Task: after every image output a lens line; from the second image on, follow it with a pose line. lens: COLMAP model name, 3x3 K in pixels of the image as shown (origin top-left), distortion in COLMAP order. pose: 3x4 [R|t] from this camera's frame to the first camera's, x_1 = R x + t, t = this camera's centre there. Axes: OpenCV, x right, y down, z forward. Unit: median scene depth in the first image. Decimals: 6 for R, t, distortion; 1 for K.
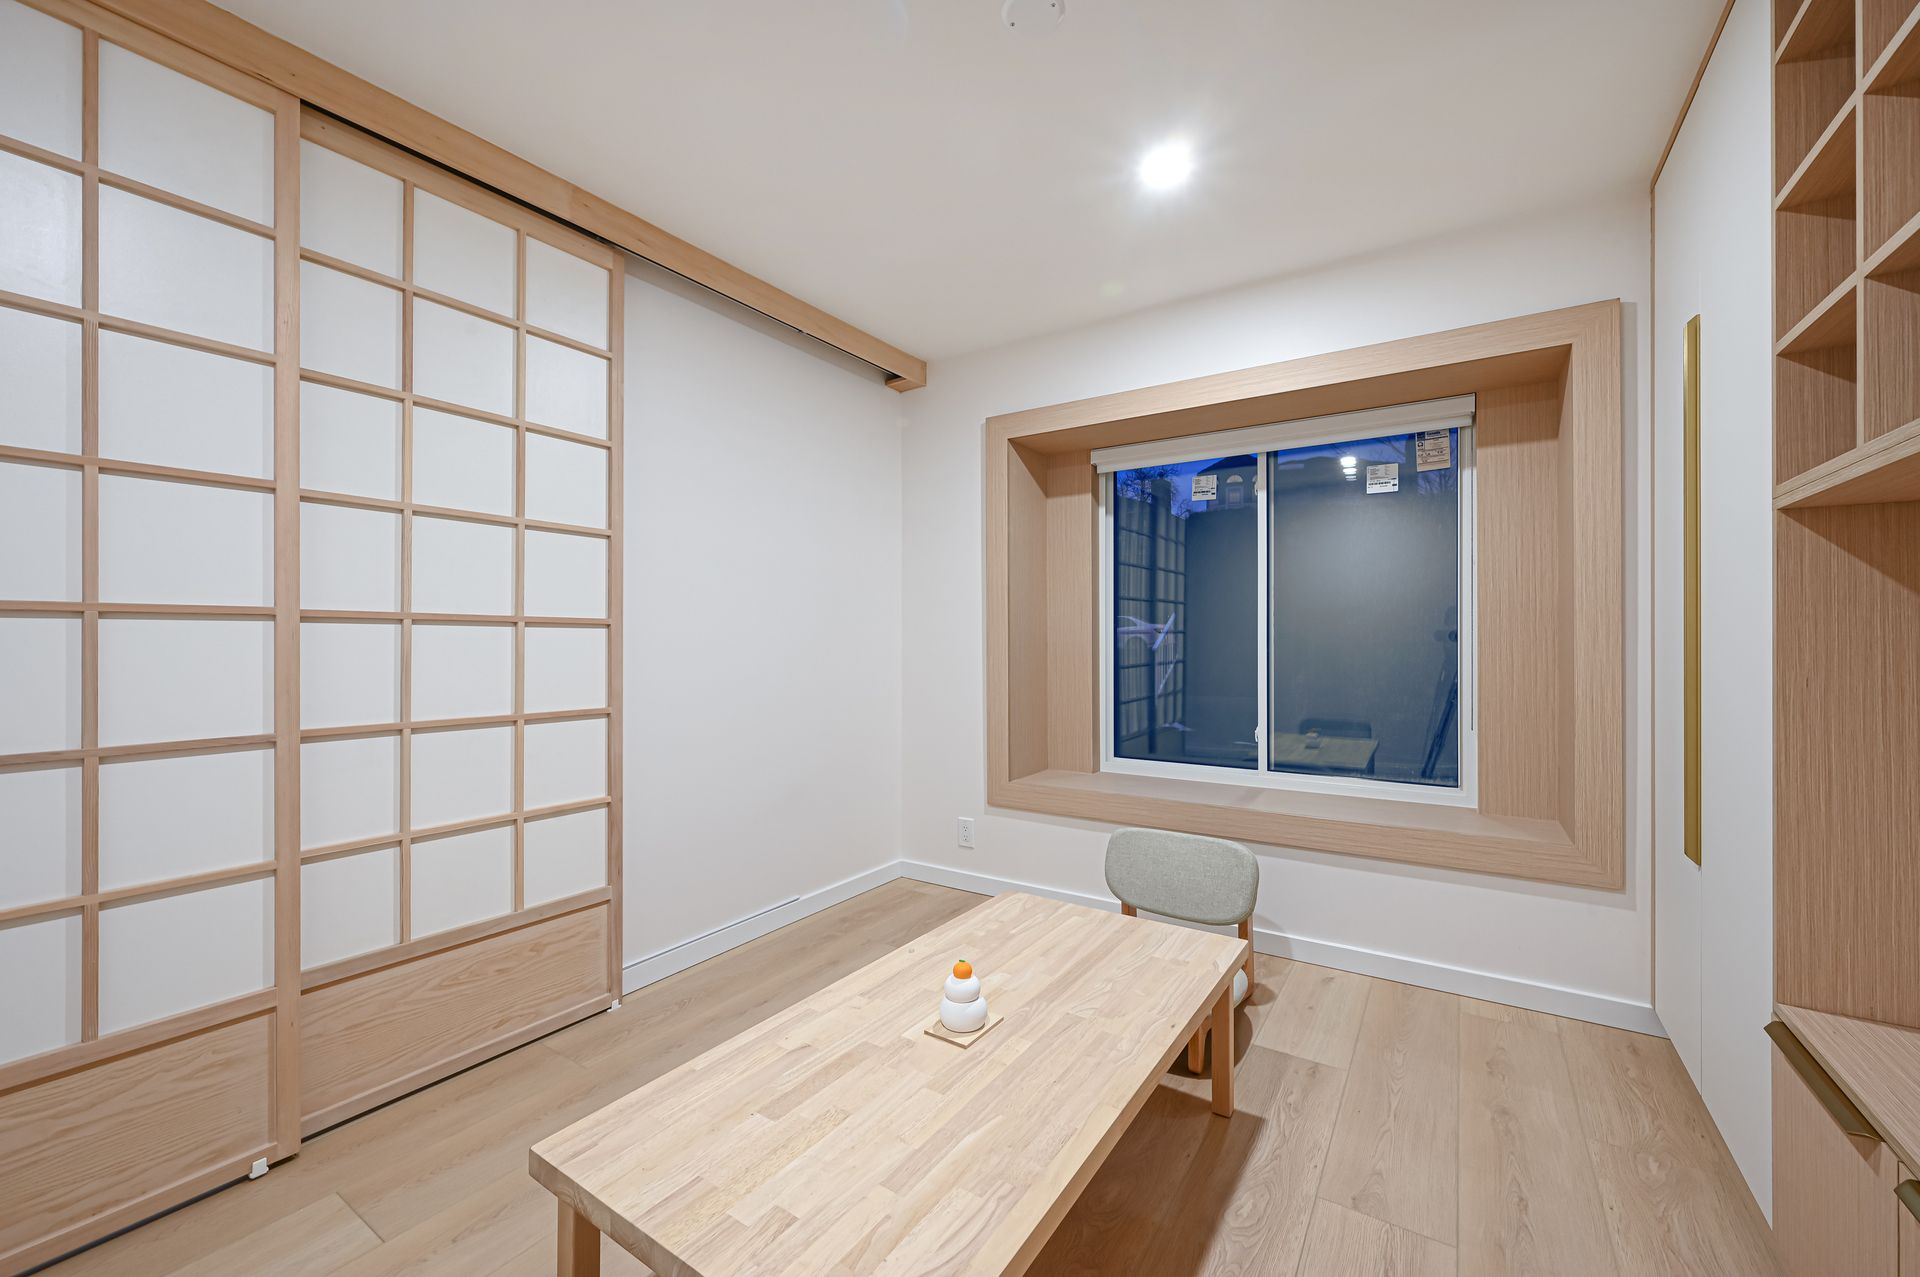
lens RADIAL K [[756.4, 0, 943.6], [0, 756.4, 639.2], [0, 0, 1]] dist [0.000937, 0.000129]
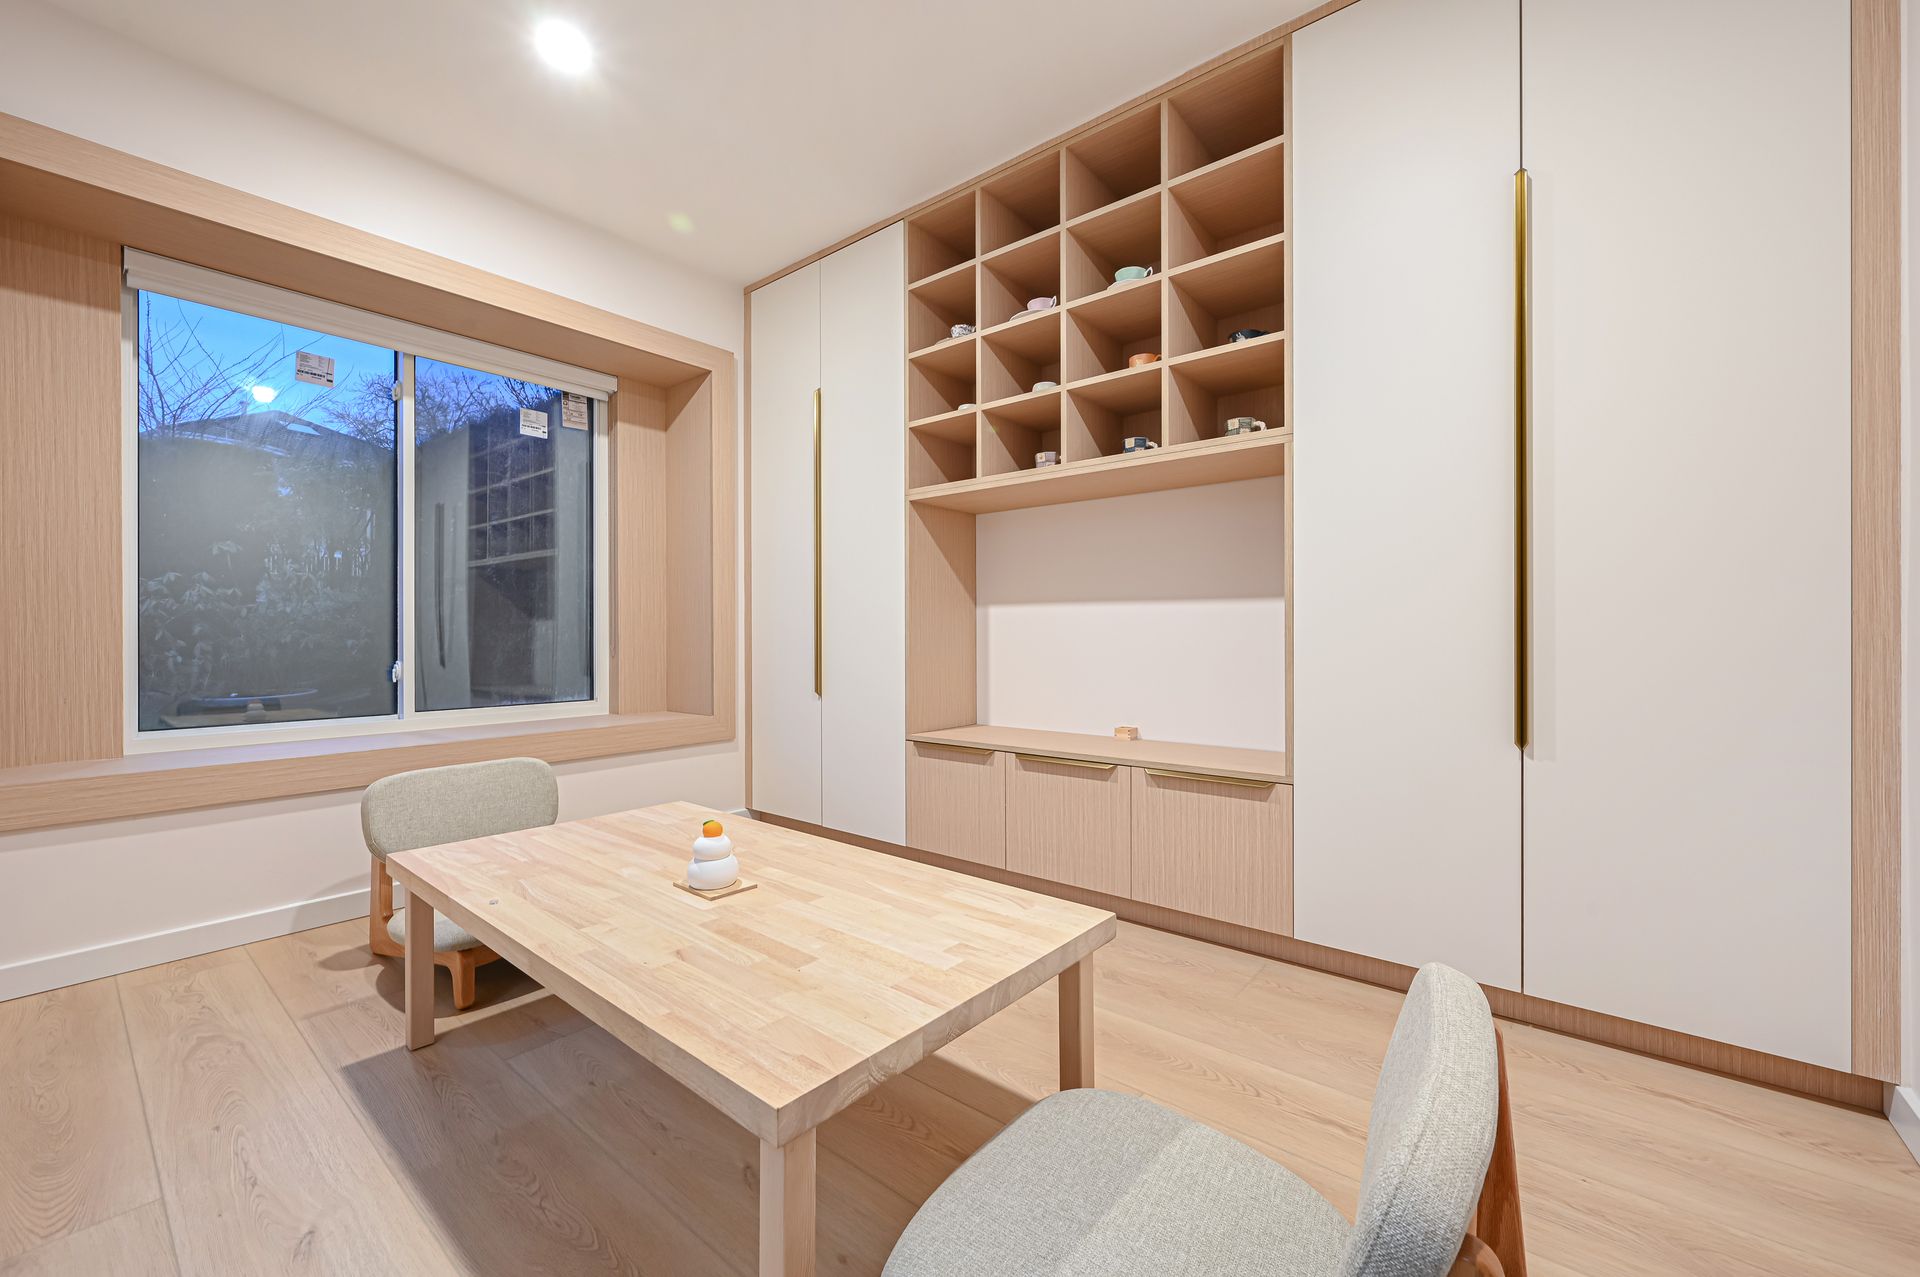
lens RADIAL K [[772.6, 0, 963.9], [0, 772.6, 637.1], [0, 0, 1]] dist [-0.000235, 0.000346]
pose [[0.091349, 0.001884, 0.995817, -0.702922], [0.001800, 0.999996, -0.002057, 0.146416], [-0.995817, 0.001981, 0.091346, 0.445245]]
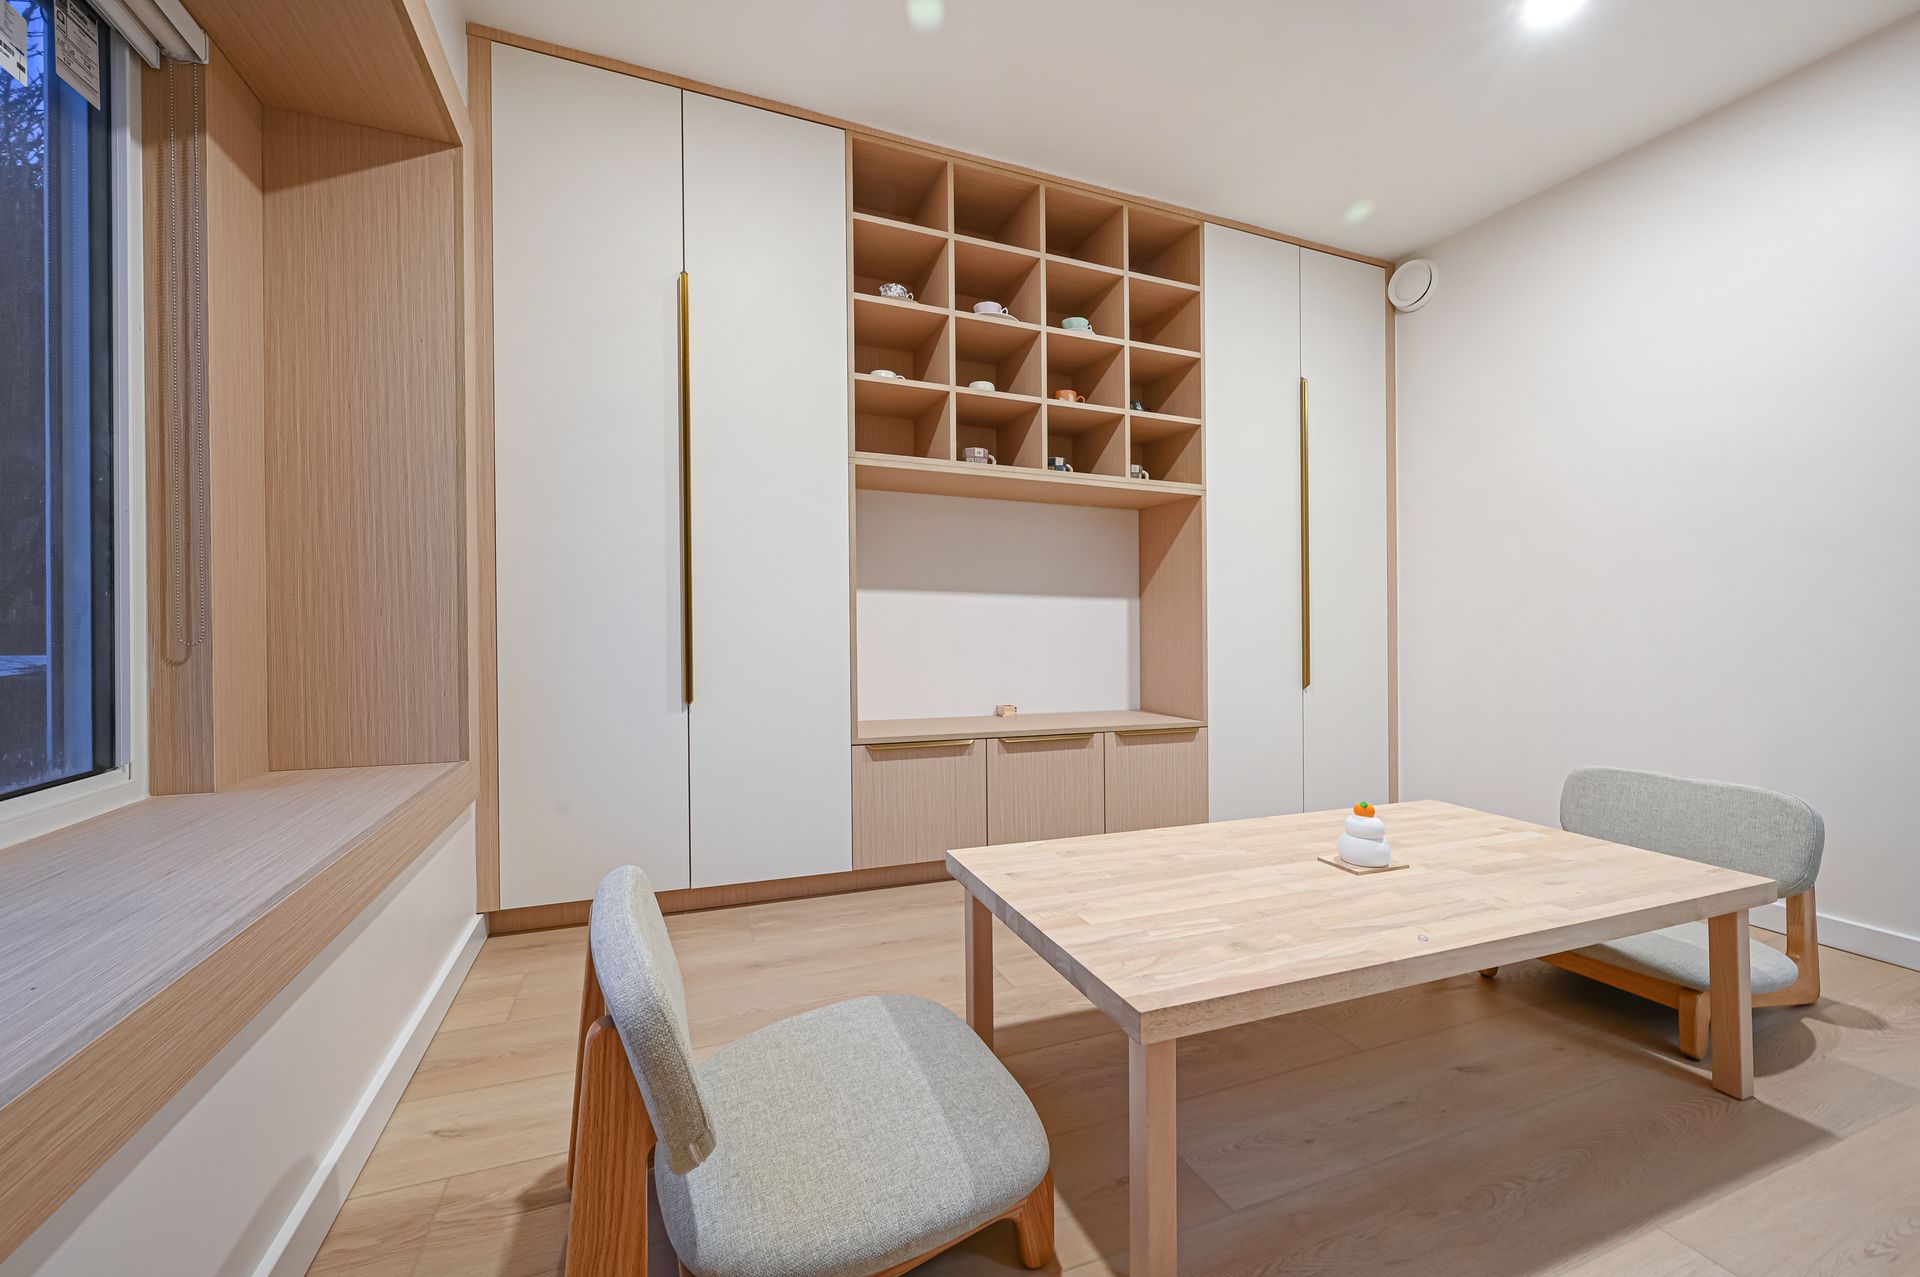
lens RADIAL K [[755.1, 0, 964.7], [0, 755.1, 624.5], [0, 0, 1]] dist [0.000031, -0.000016]
pose [[-0.830211, 0.000457, 0.557450, -0.070954], [-0.003156, 0.999980, -0.005521, 0.148807], [-0.557441, -0.006343, -0.830192, 1.618084]]
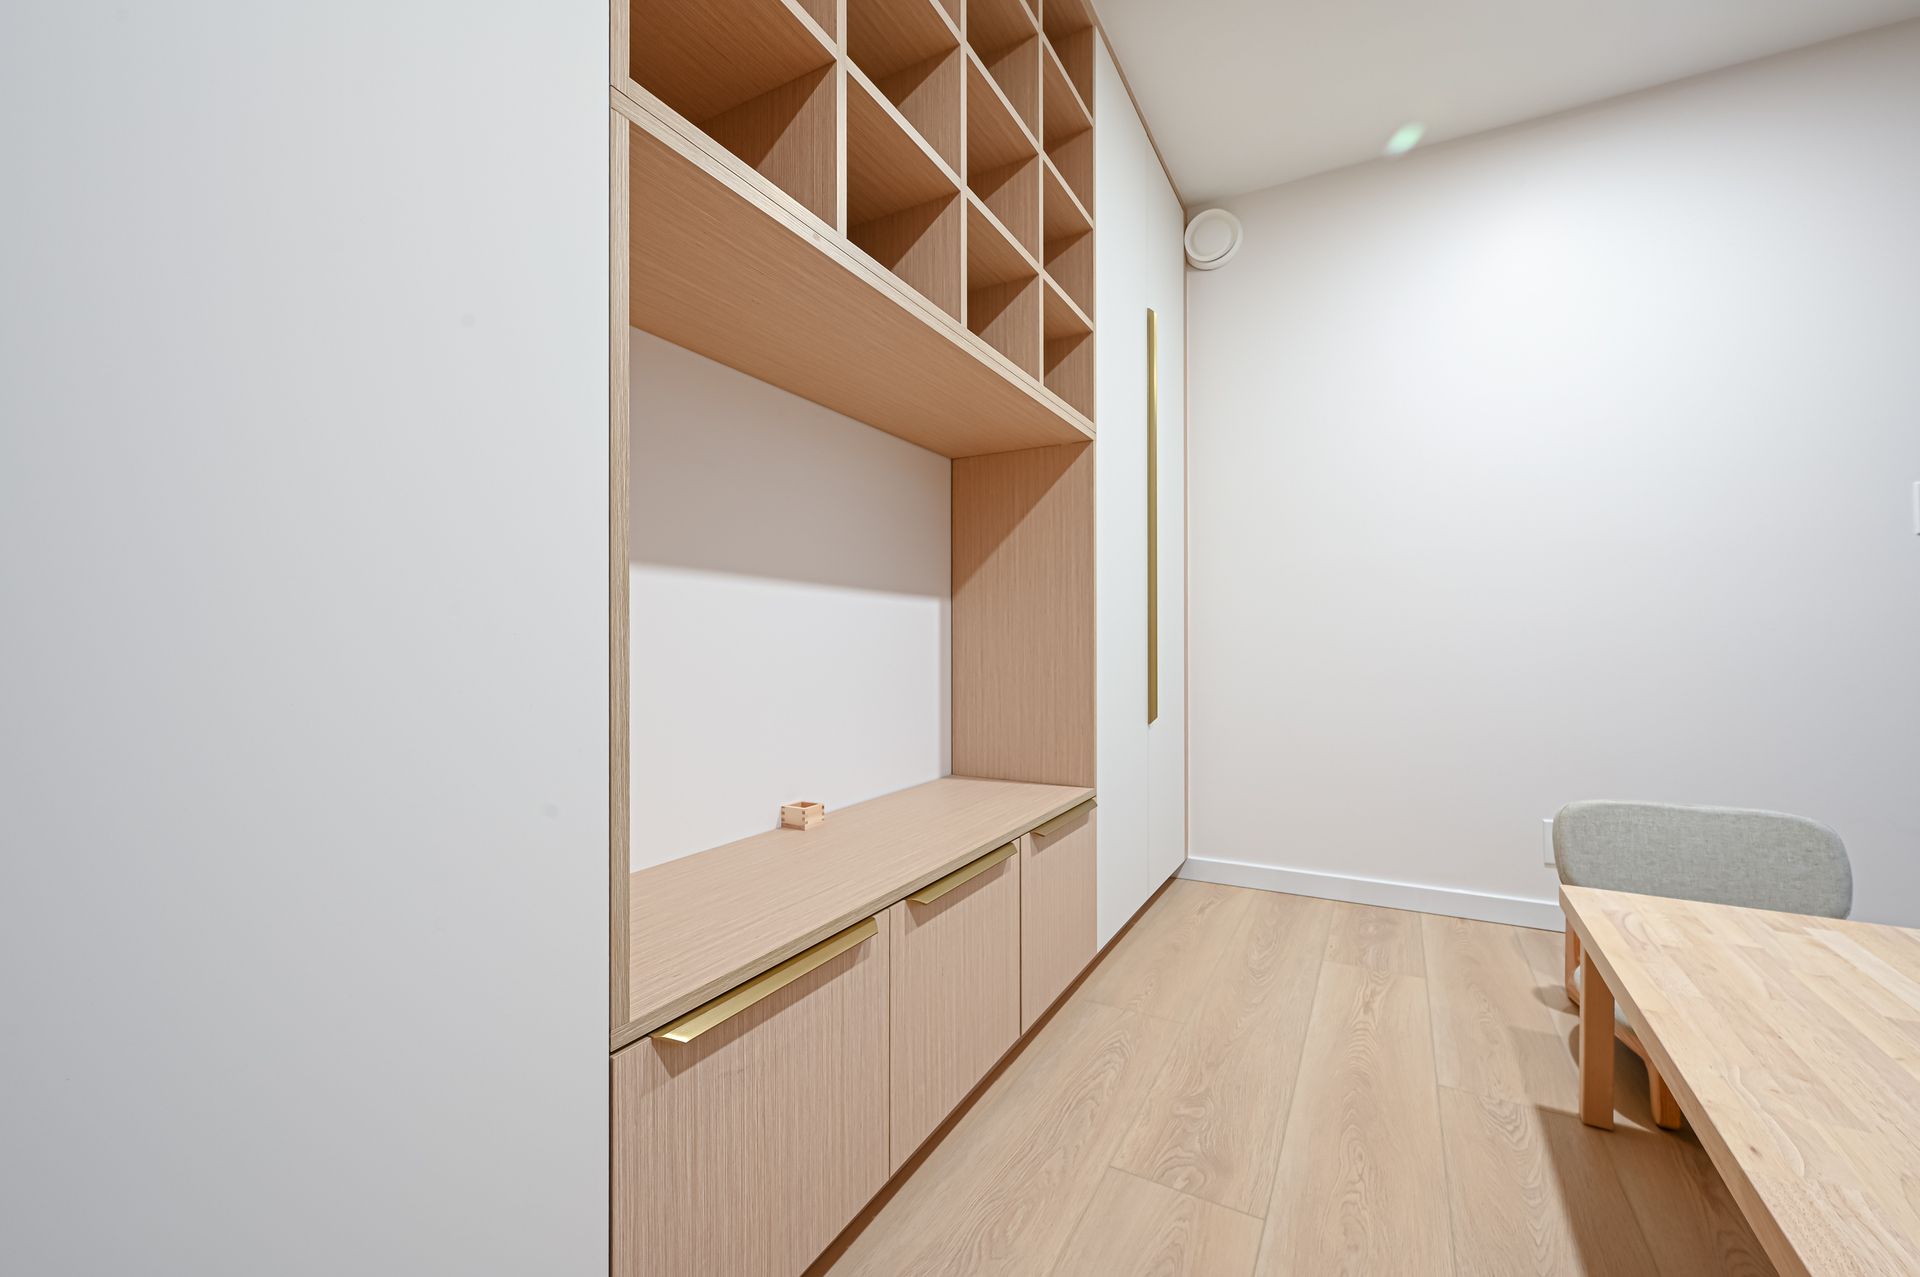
lens RADIAL K [[770.1, 0, 962.0], [0, 770.1, 635.8], [0, 0, 1]] dist [-0.001023, -0.000137]
pose [[-0.996020, 0.007029, -0.088857, 0.633838], [0.007639, 0.999950, -0.006529, 0.140026], [0.088806, -0.007182, -0.996023, 1.085900]]
